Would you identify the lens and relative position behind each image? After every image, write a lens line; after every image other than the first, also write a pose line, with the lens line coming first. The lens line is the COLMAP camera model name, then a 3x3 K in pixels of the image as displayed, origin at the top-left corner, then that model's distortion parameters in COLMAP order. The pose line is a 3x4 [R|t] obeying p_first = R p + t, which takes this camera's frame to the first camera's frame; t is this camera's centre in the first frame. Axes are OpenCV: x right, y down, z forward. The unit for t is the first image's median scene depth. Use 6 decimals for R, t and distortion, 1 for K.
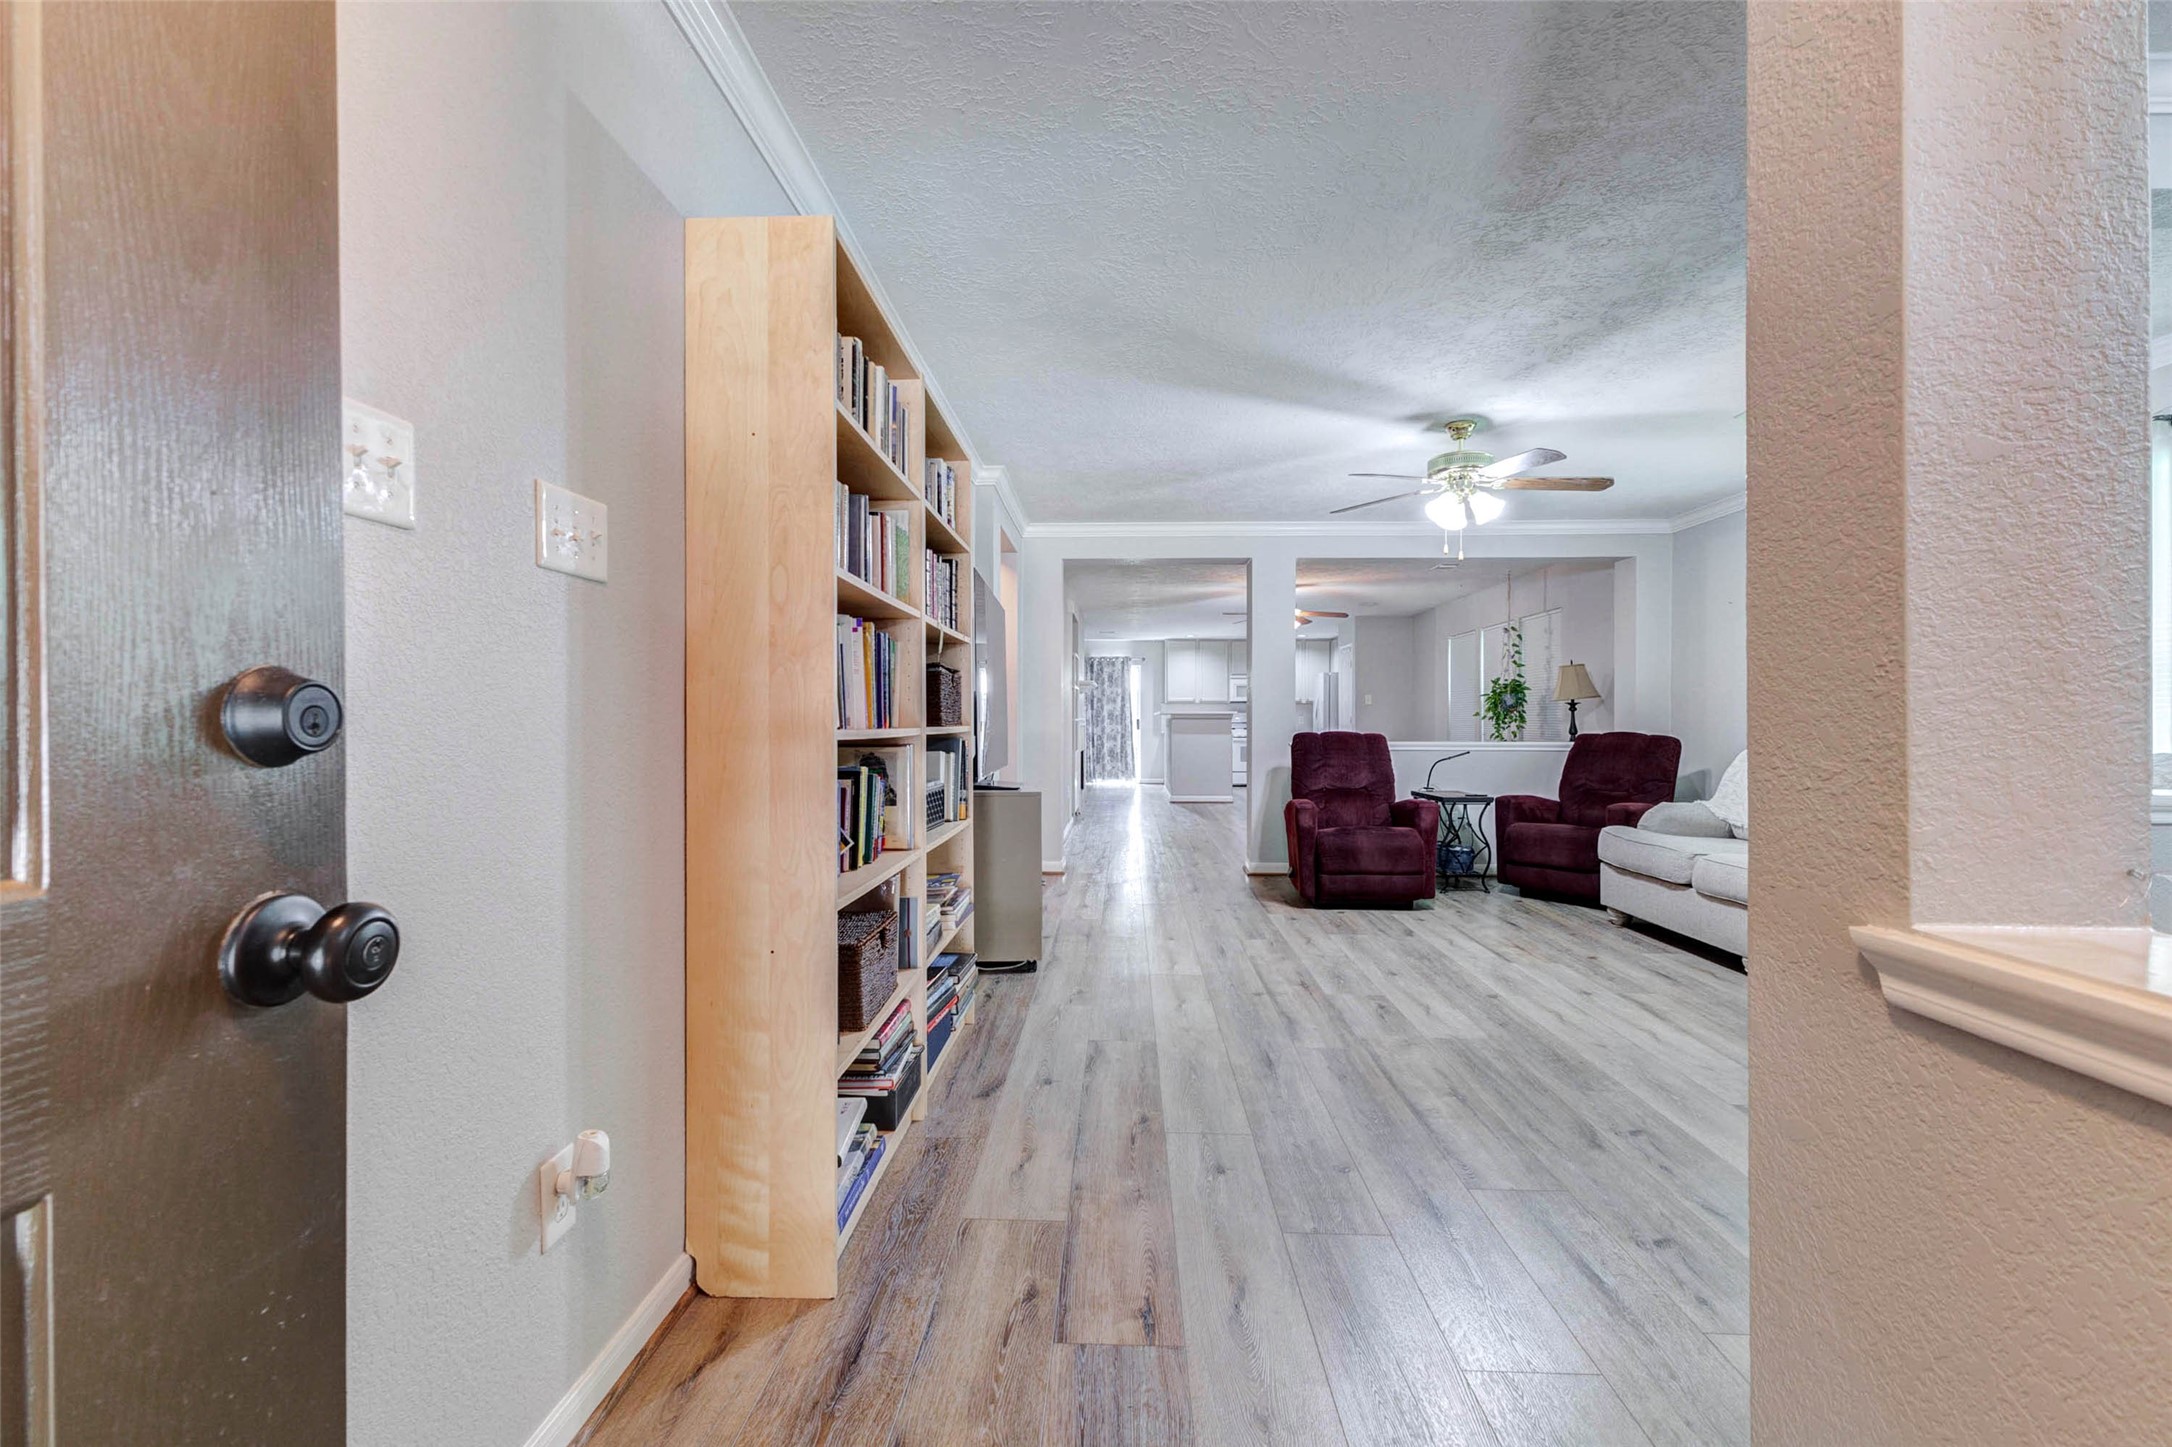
lens RADIAL K [[948.3, 0, 1097.5], [0, 948.3, 712.8], [0, 0, 1]] dist [0.014039, -0.004017]
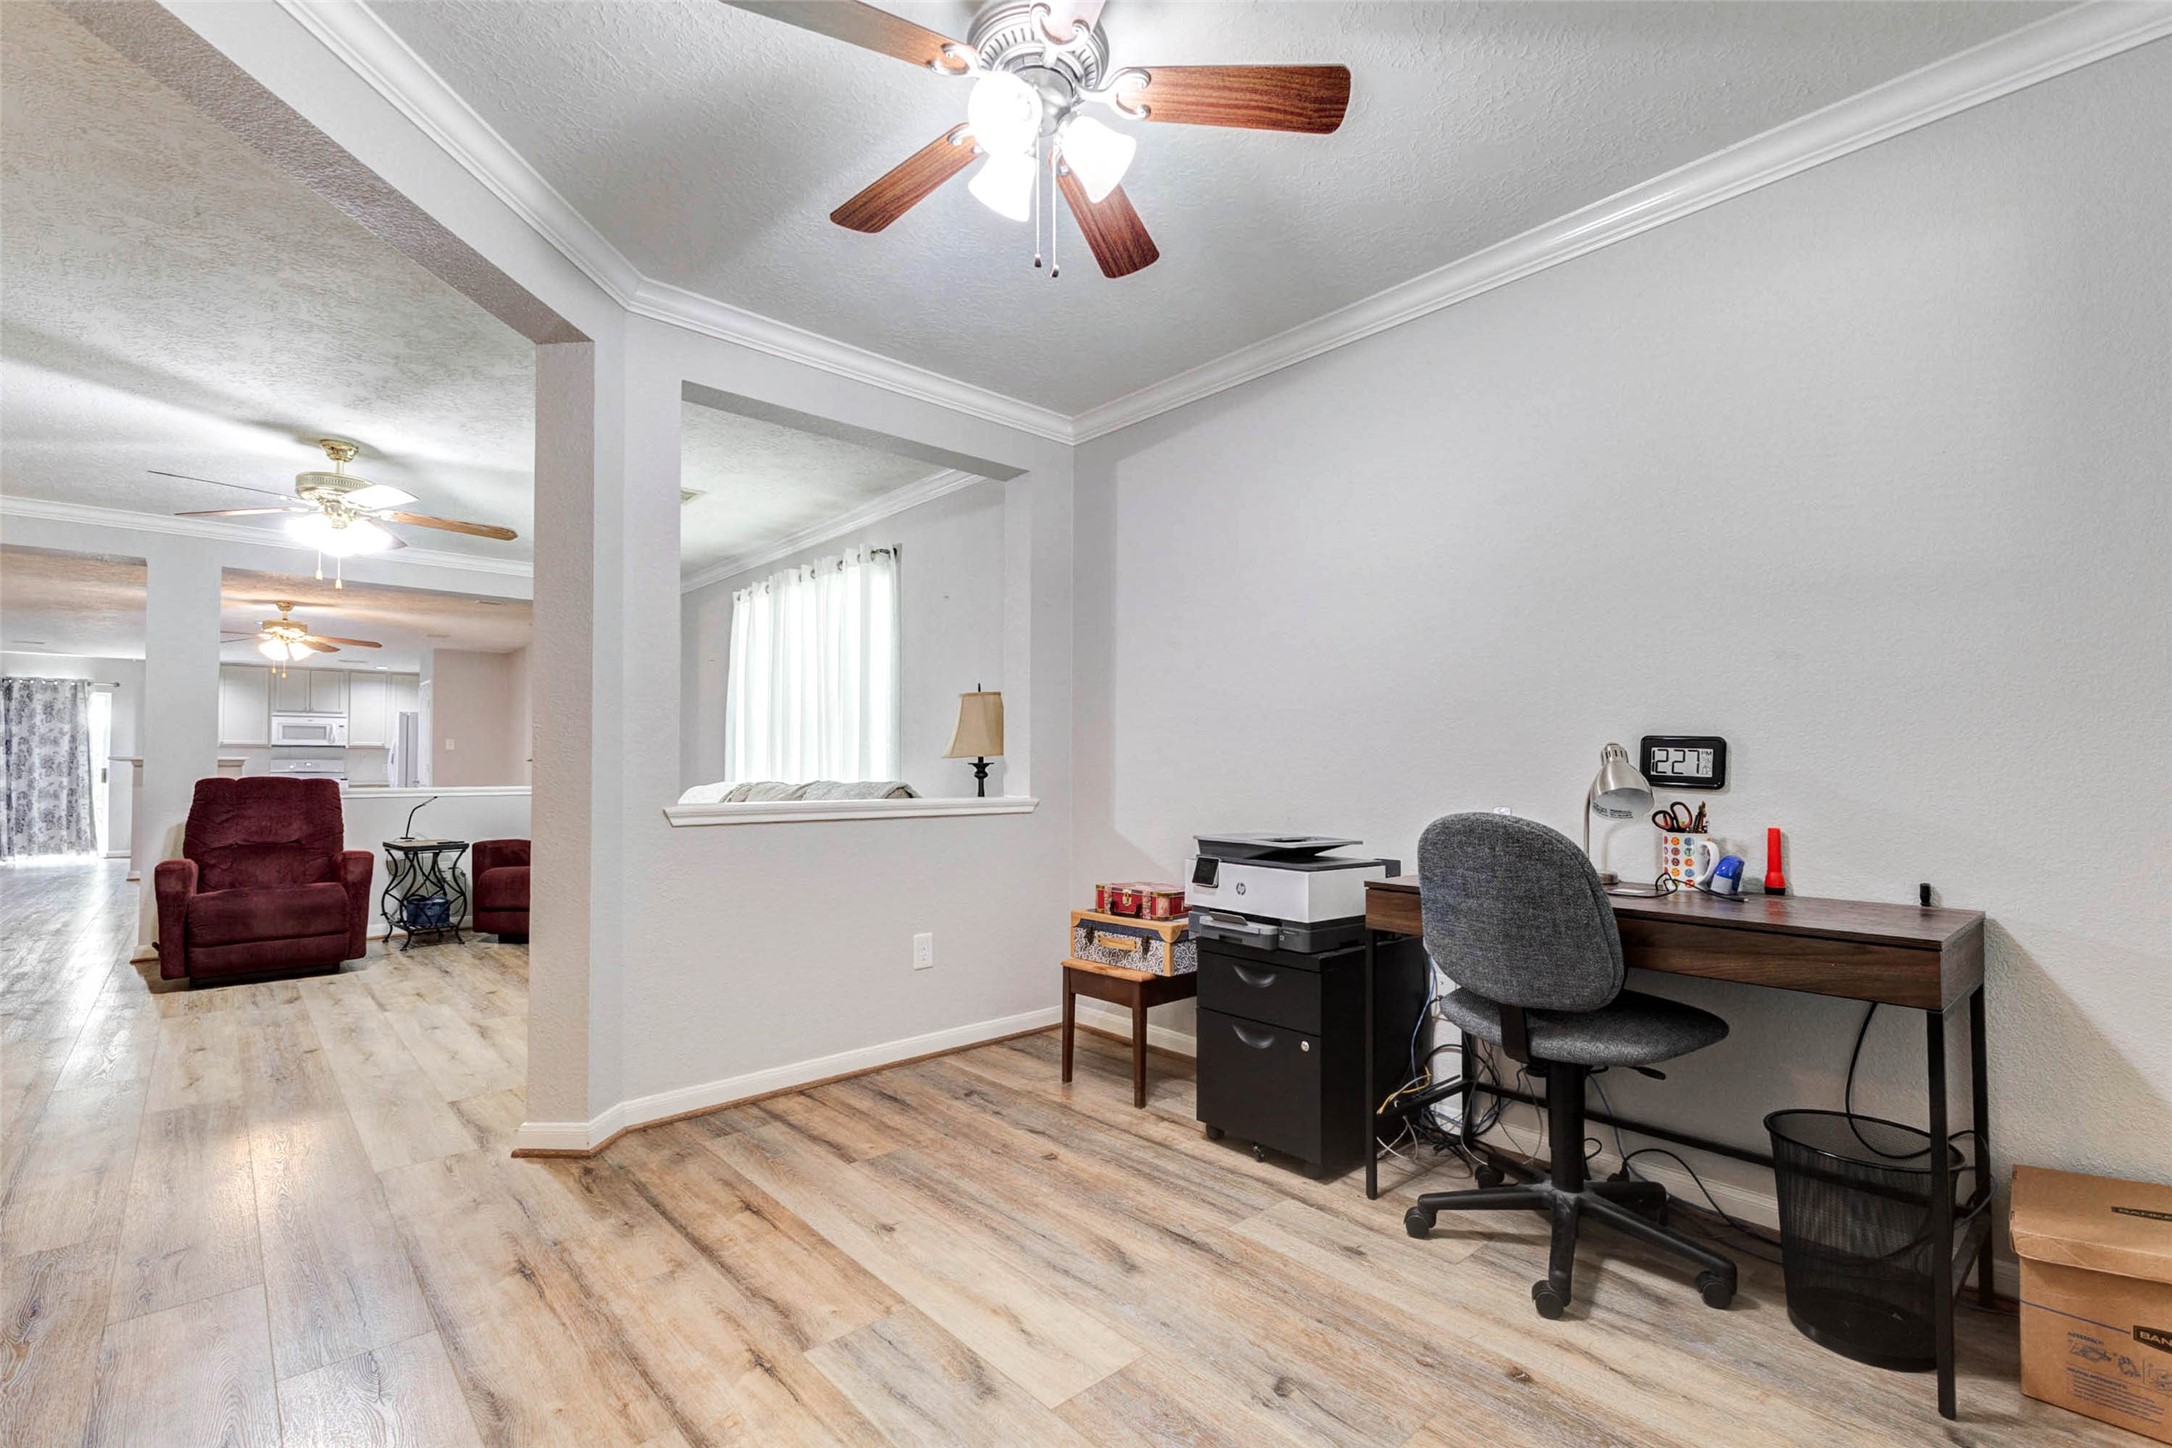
lens RADIAL K [[948.3, 0, 1104.5], [0, 948.3, 741.7], [0, 0, 1]] dist [0.014039, -0.004017]
pose [[0.714869, 0.013091, 0.699136, 0.198339], [0.001749, 0.999788, -0.020509, 0.007513], [-0.699256, 0.015884, 0.714695, -0.149228]]
